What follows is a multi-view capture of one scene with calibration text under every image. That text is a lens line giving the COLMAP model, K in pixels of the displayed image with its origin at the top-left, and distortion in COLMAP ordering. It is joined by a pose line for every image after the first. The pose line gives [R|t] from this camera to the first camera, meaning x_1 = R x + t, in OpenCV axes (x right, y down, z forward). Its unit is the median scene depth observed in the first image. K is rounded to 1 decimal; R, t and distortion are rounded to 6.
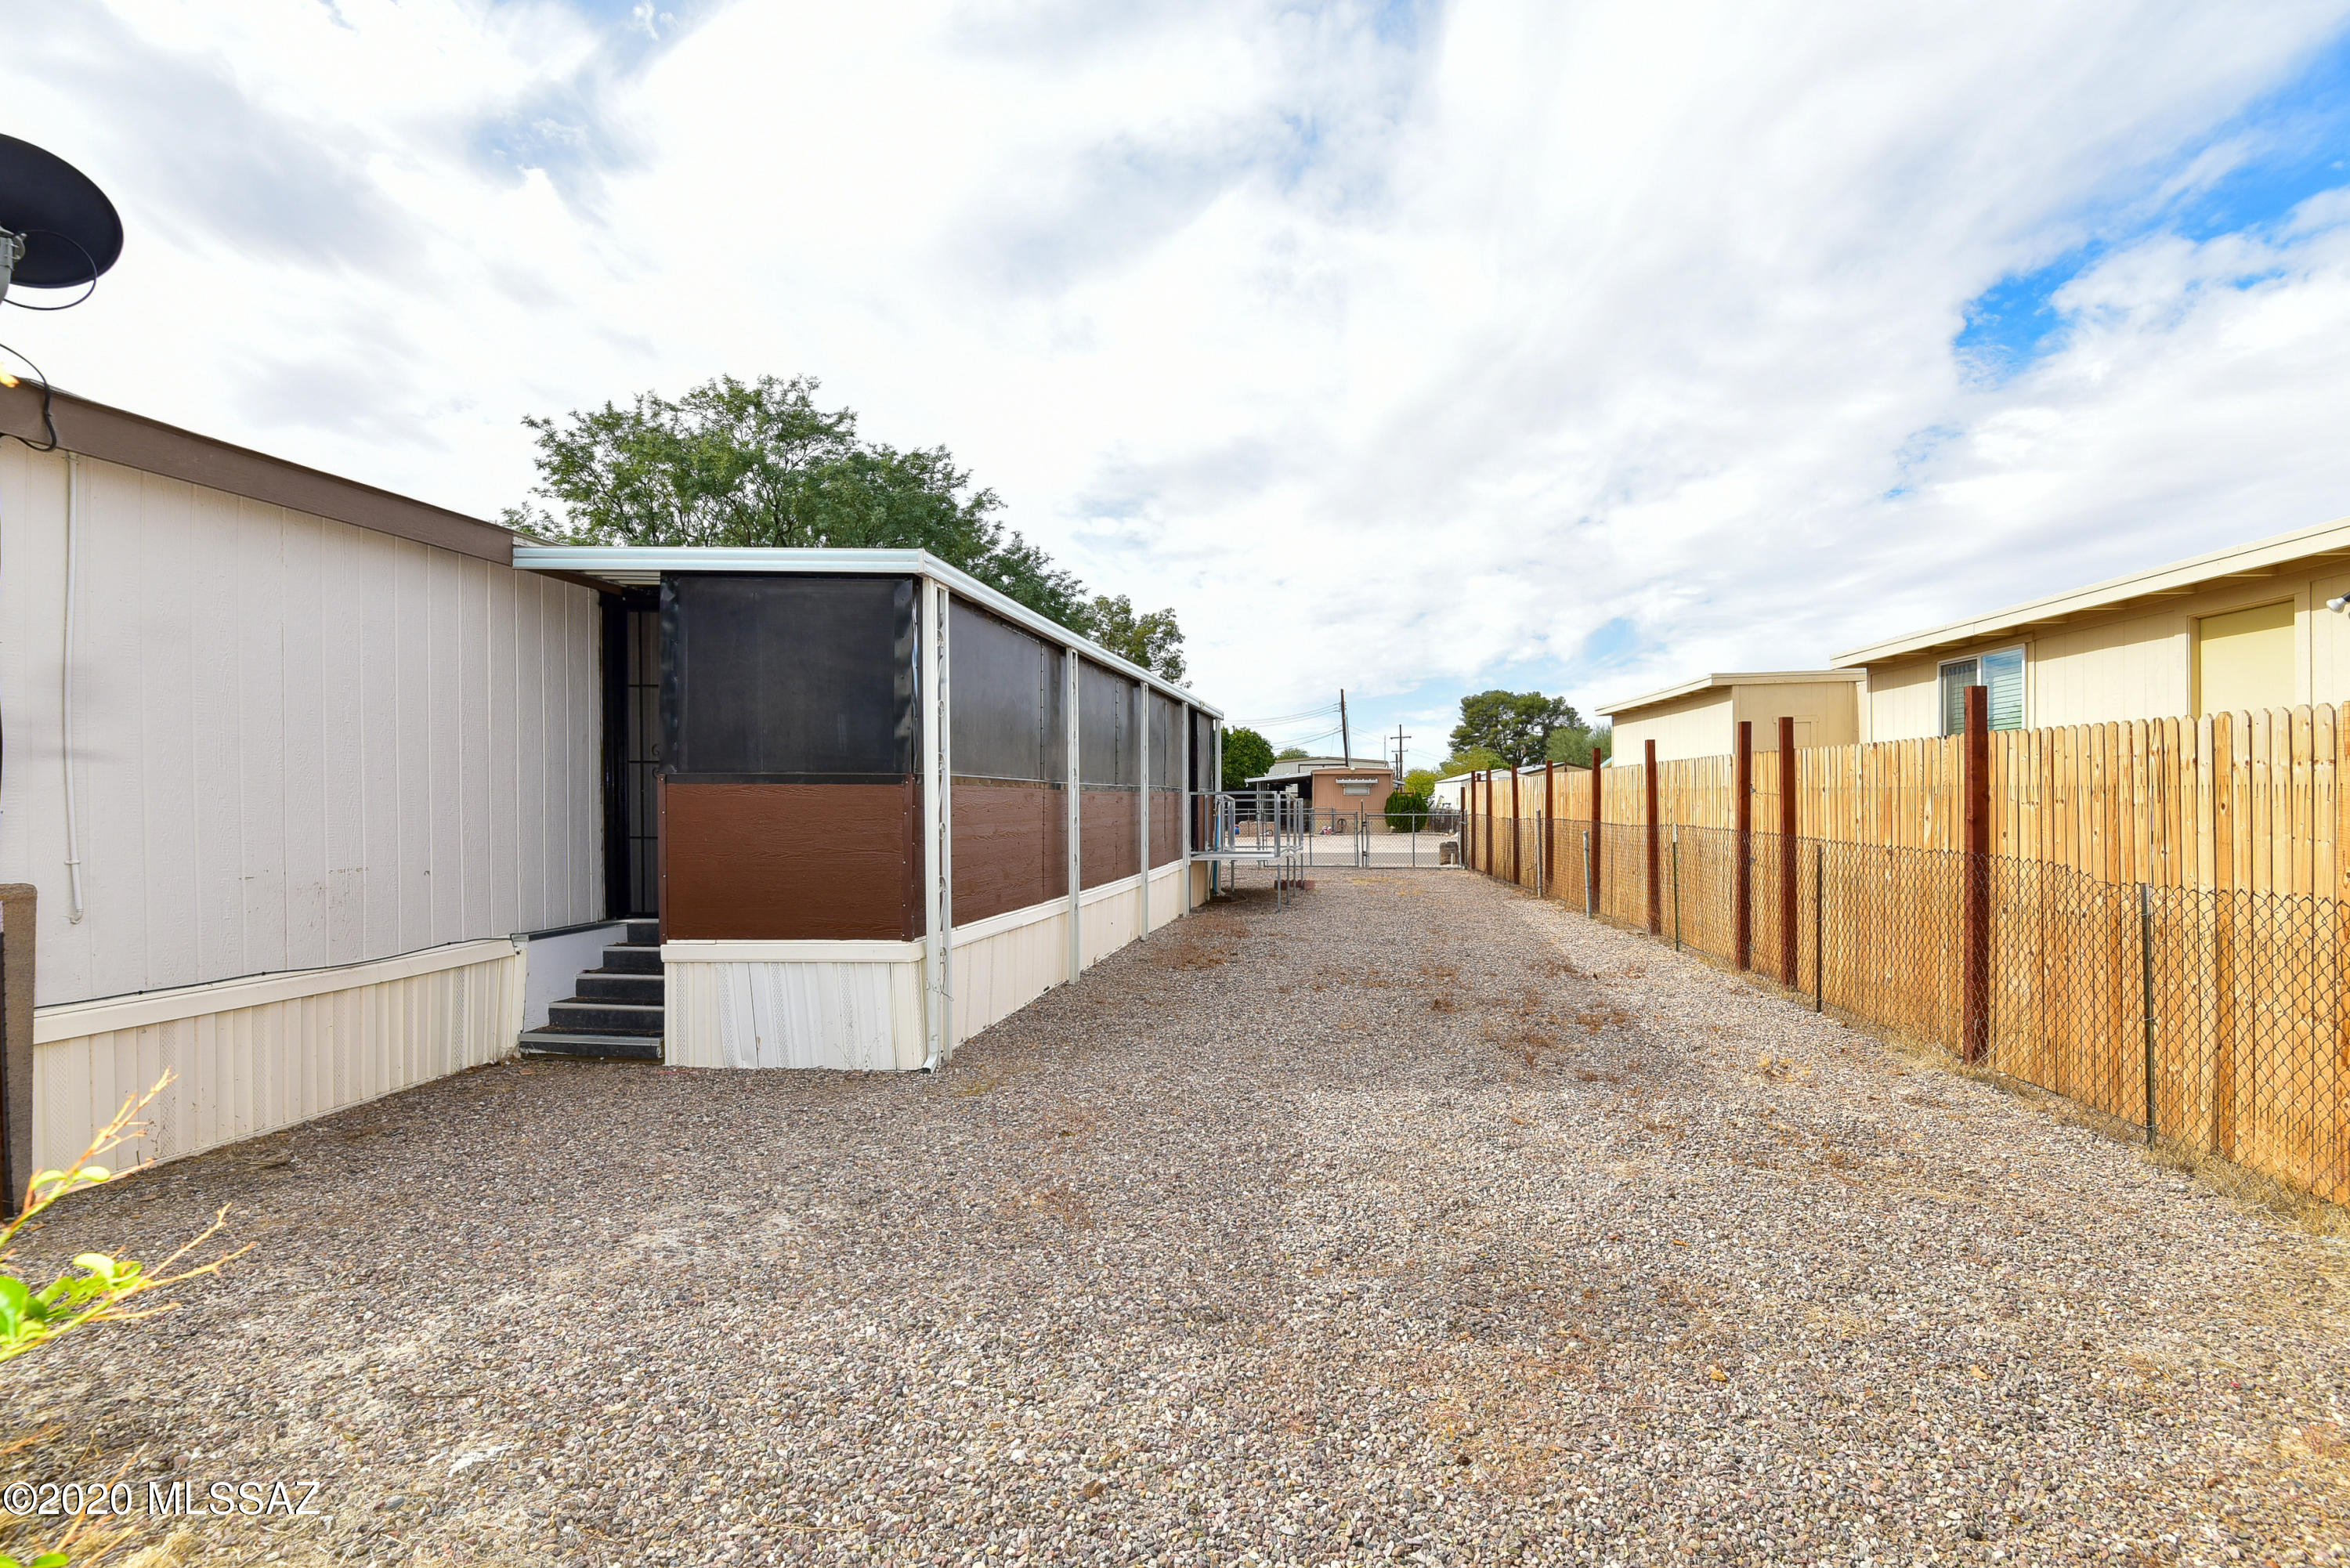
lens RADIAL K [[1020.6, 0, 1181.0], [0, 1020.6, 799.5], [0, 0, 1]] dist [-0.000897, -0.000422]
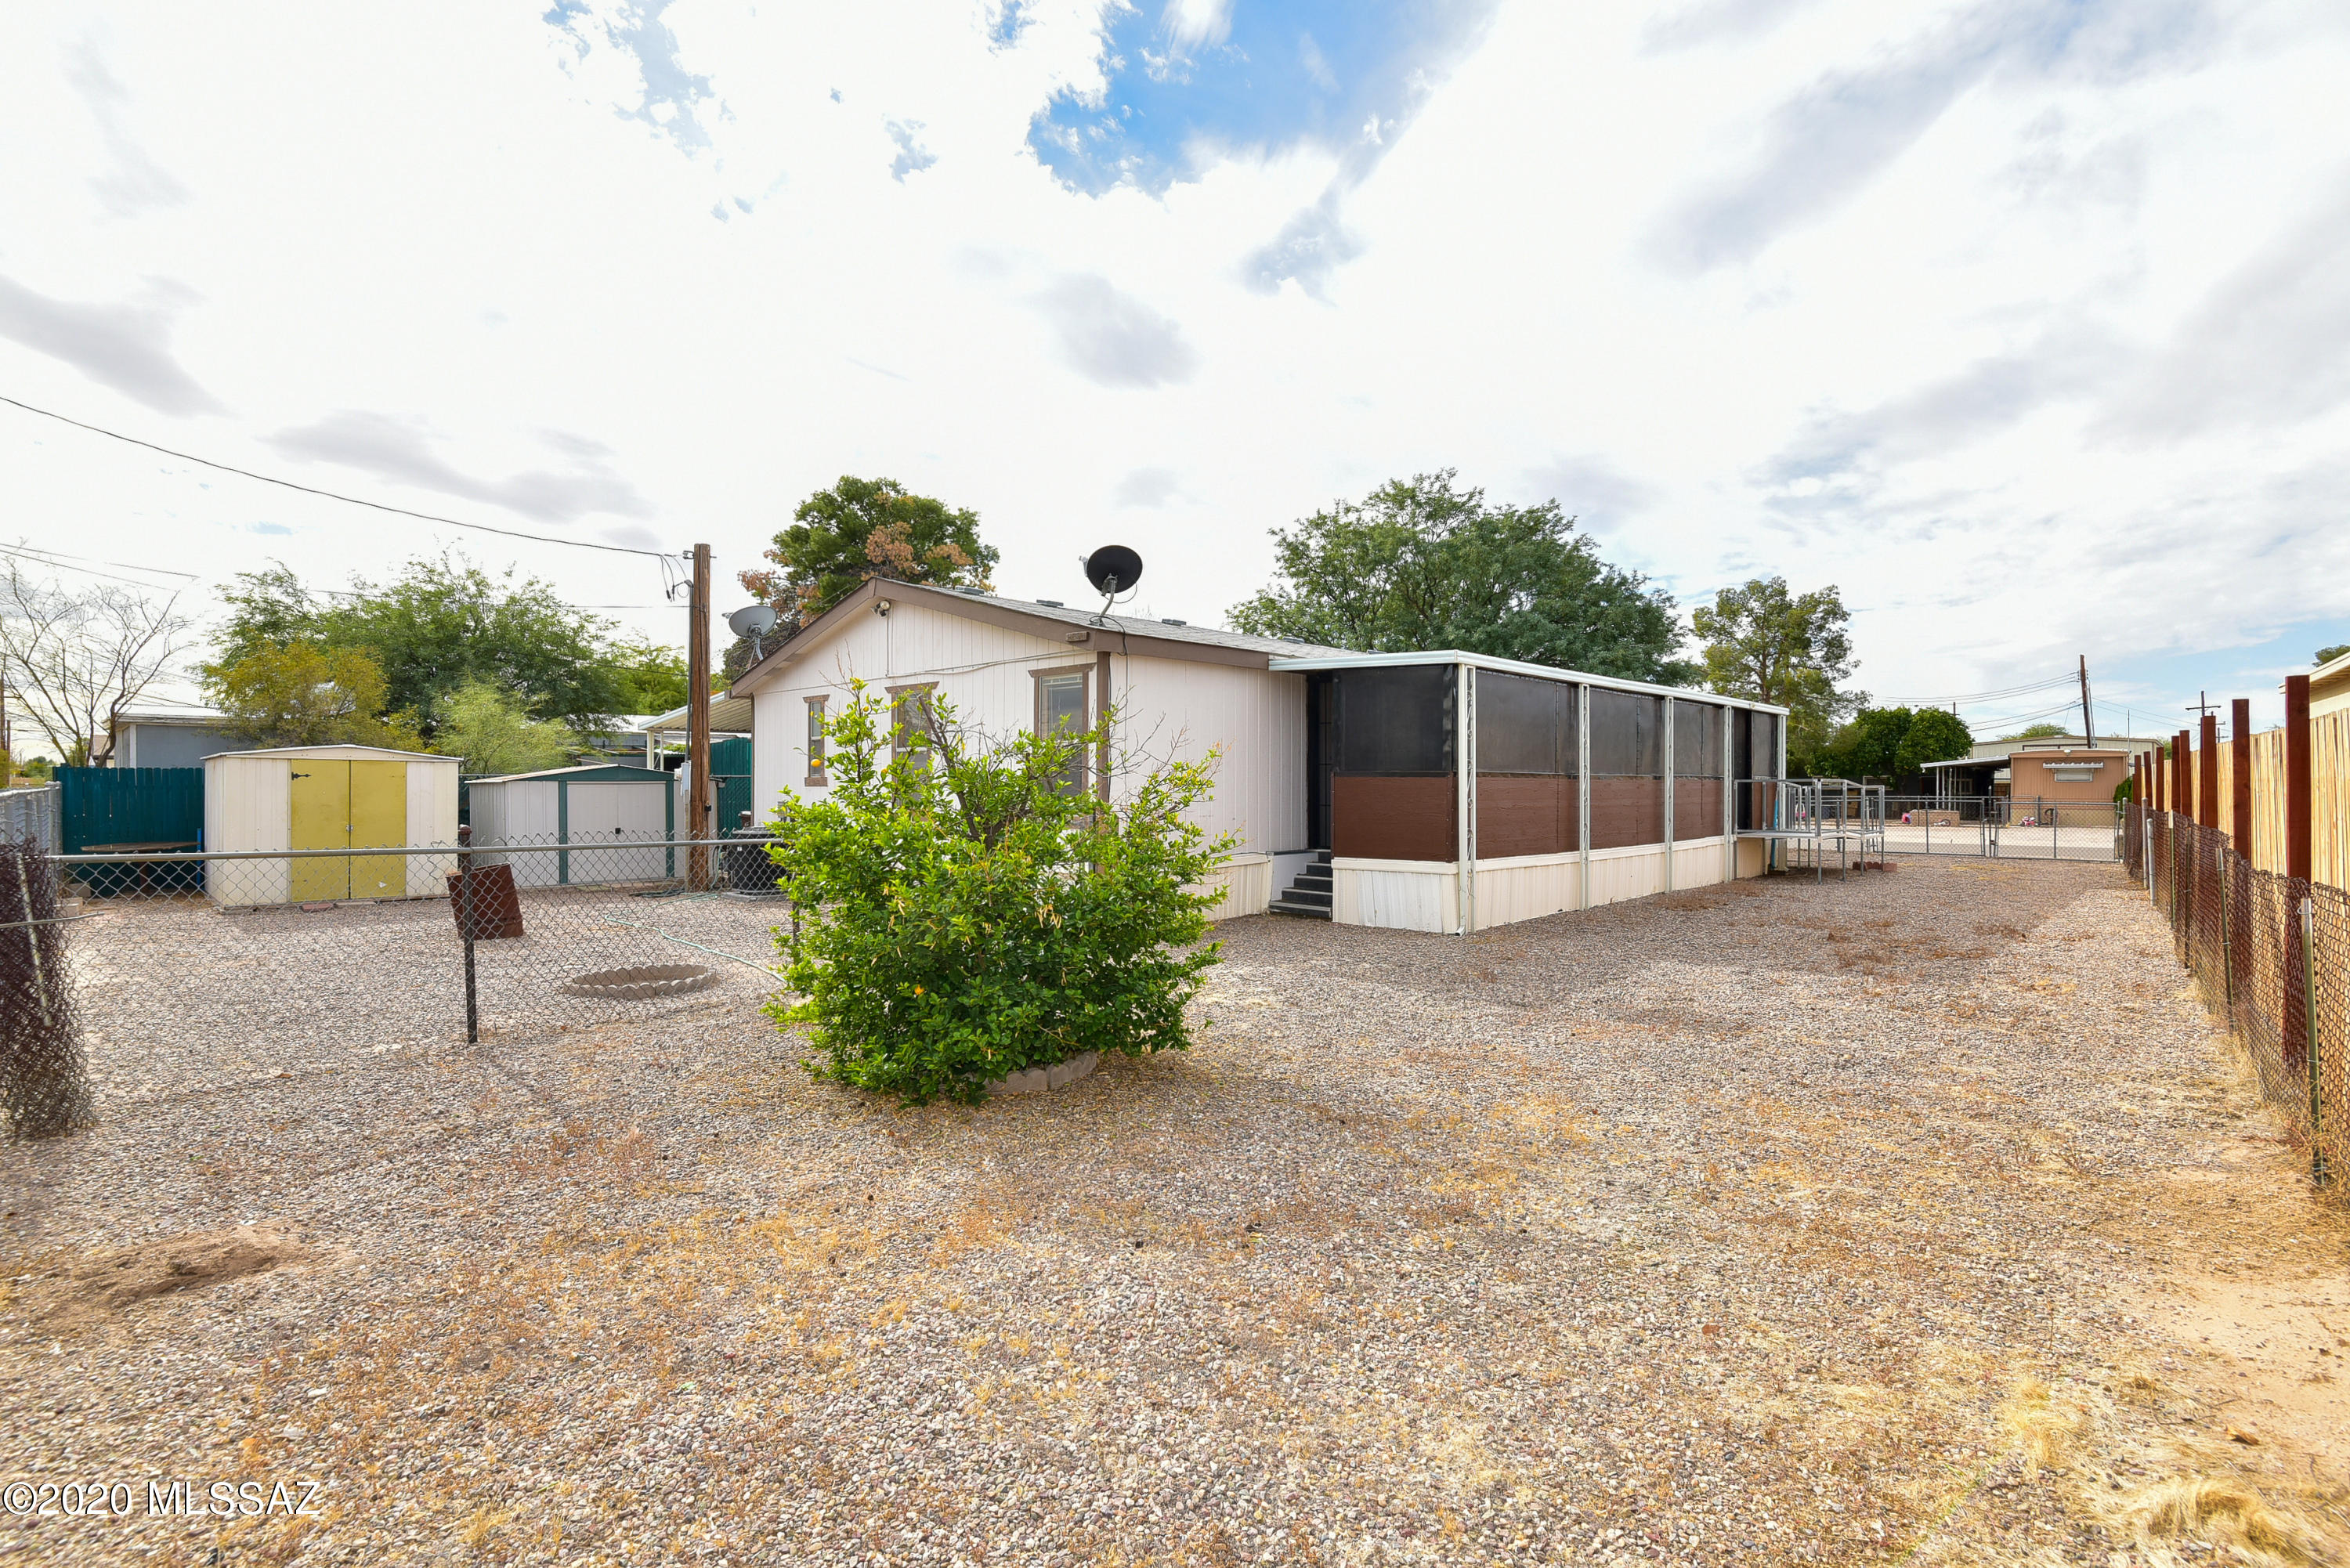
lens RADIAL K [[1104.2, 0, 1177.5], [0, 1104.2, 787.9], [0, 0, 1]] dist [-0.001689, -0.009655]
pose [[0.797880, 0.010441, -0.602726, 0.235282], [-0.006042, 0.999938, 0.009324, -0.005142], [0.602786, -0.003797, 0.797894, -0.384369]]
